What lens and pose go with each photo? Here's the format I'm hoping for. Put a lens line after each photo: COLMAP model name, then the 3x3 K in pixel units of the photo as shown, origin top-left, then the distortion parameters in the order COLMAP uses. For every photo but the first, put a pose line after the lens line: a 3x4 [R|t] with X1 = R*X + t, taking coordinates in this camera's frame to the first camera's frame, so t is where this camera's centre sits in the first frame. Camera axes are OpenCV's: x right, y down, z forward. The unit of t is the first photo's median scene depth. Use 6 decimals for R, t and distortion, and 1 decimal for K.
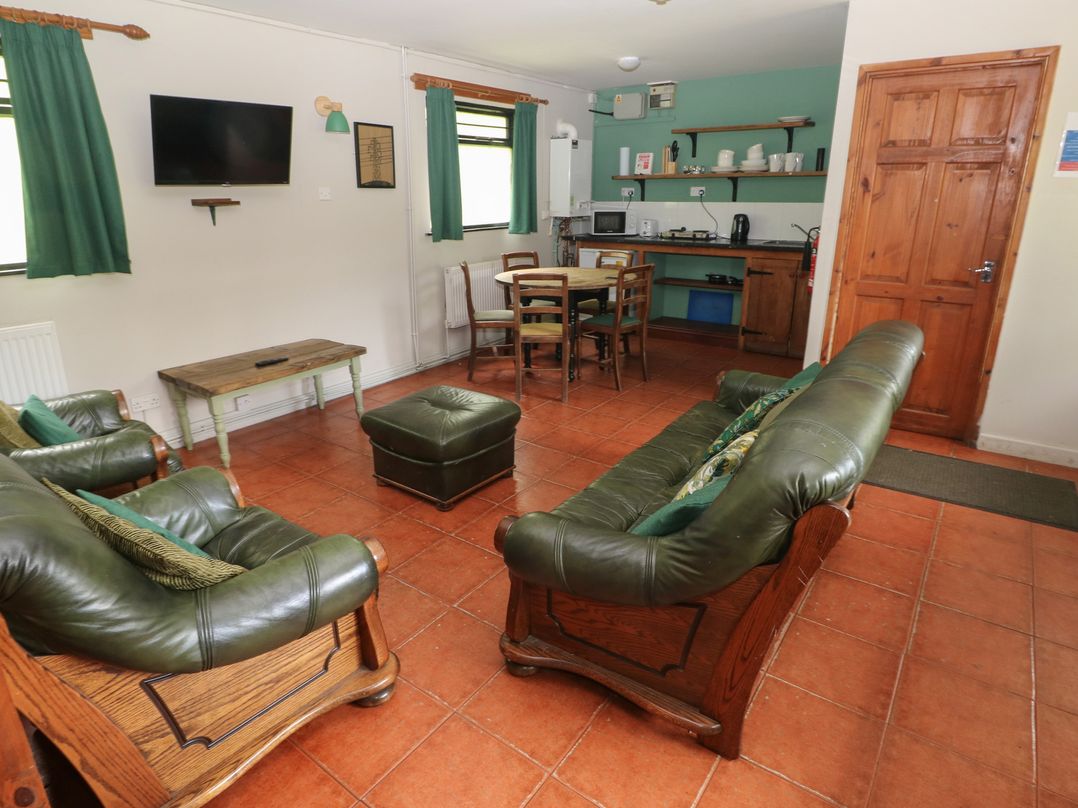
lens RADIAL K [[618.9, 0, 539.0], [0, 618.9, 404.0], [0, 0, 1]] dist [-0.026595, -0.001018]
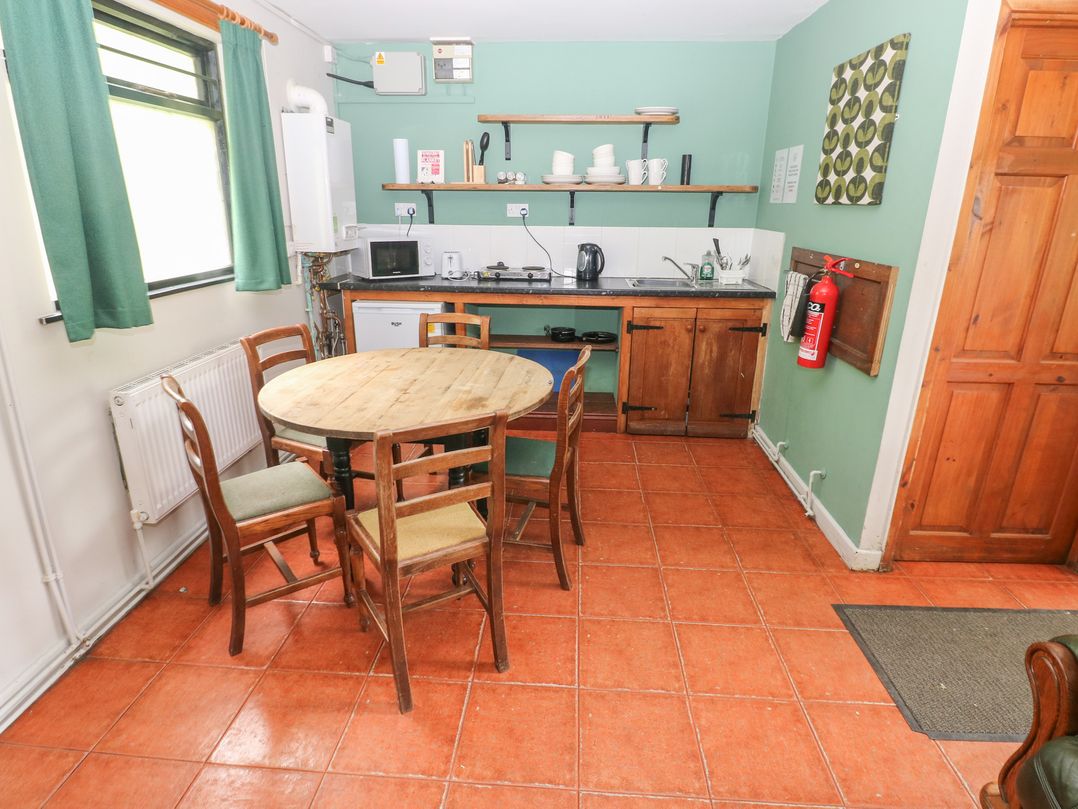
lens RADIAL K [[585.2, 0, 532.1], [0, 585.2, 399.8], [0, 0, 1]] dist [0.004335, -0.012823]
pose [[0.846180, -0.152488, 0.510614, -0.104979], [0.158102, 0.986881, 0.032713, -0.168864], [-0.508903, 0.053048, 0.859188, 0.480024]]
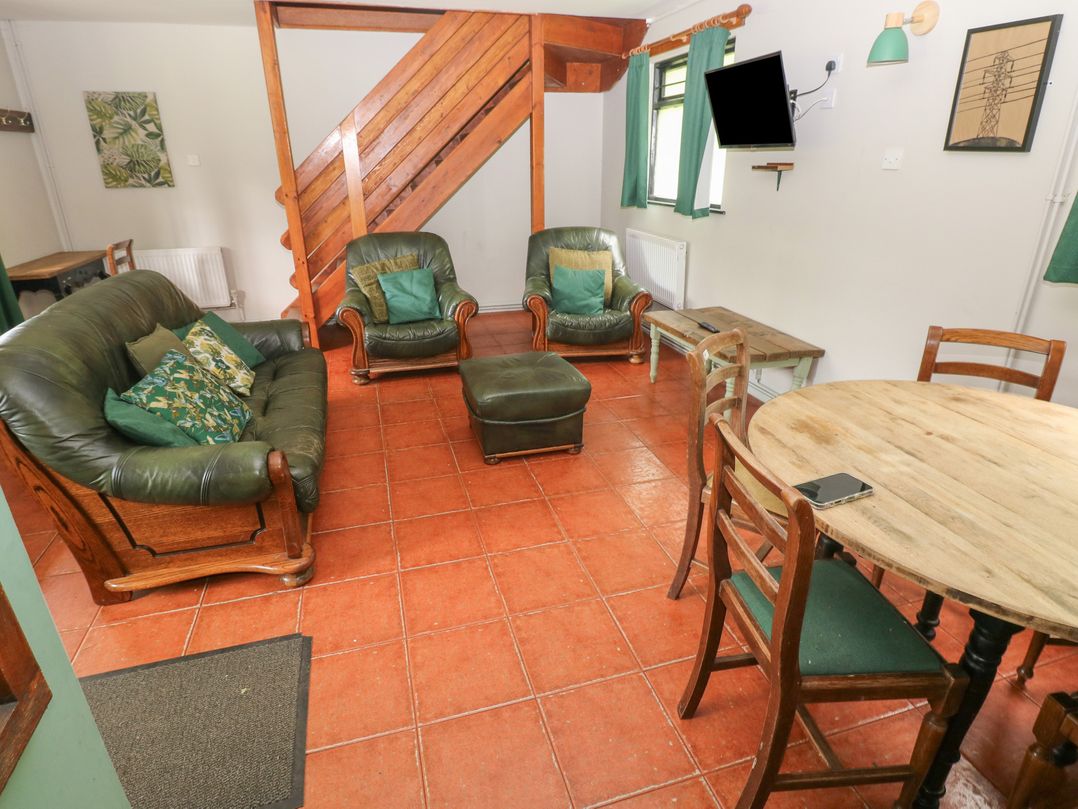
lens RADIAL K [[585.2, 0, 532.1], [0, 585.2, 399.8], [0, 0, 1]] dist [0.004335, -0.012823]
pose [[-0.609515, 0.317296, -0.726509, 0.324944], [-0.245579, 0.795767, 0.553576, -0.290368], [0.753779, 0.515828, -0.407110, 0.818581]]
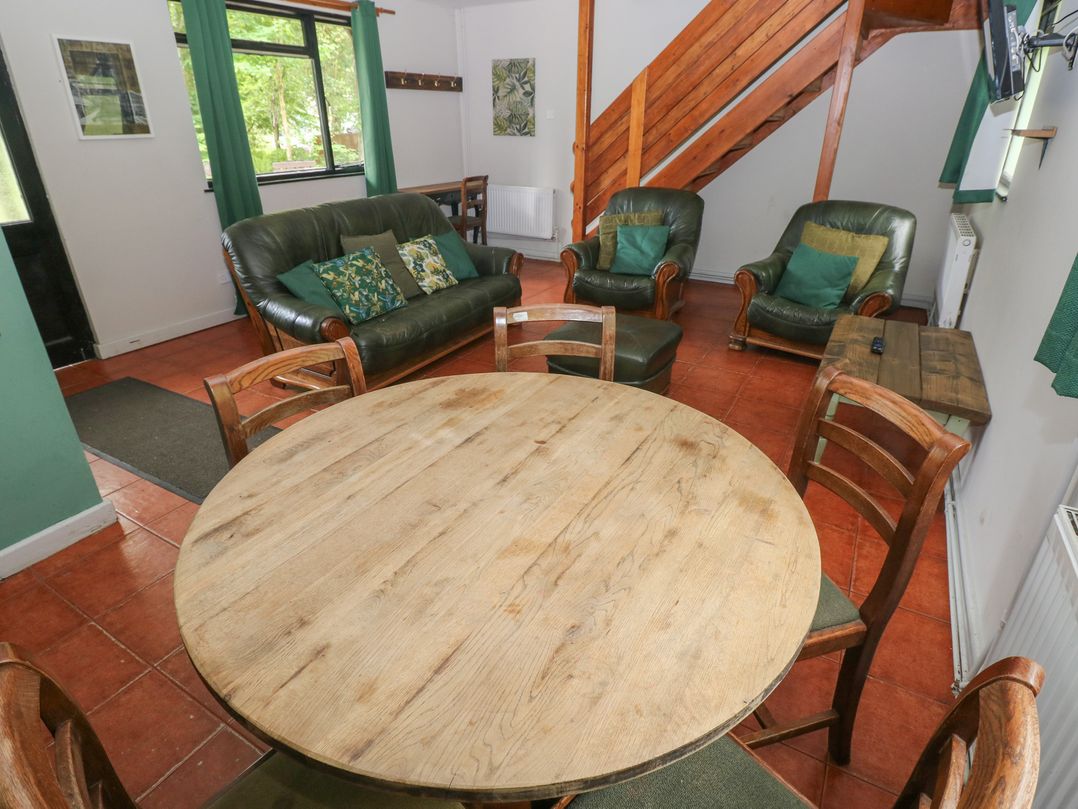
lens RADIAL K [[585.2, 0, 532.1], [0, 585.2, 399.8], [0, 0, 1]] dist [0.004335, -0.012823]
pose [[-0.994488, 0.053632, -0.090100, 0.046352], [-0.025577, 0.709249, 0.704494, -0.347561], [0.101687, 0.702915, -0.703967, 1.004594]]
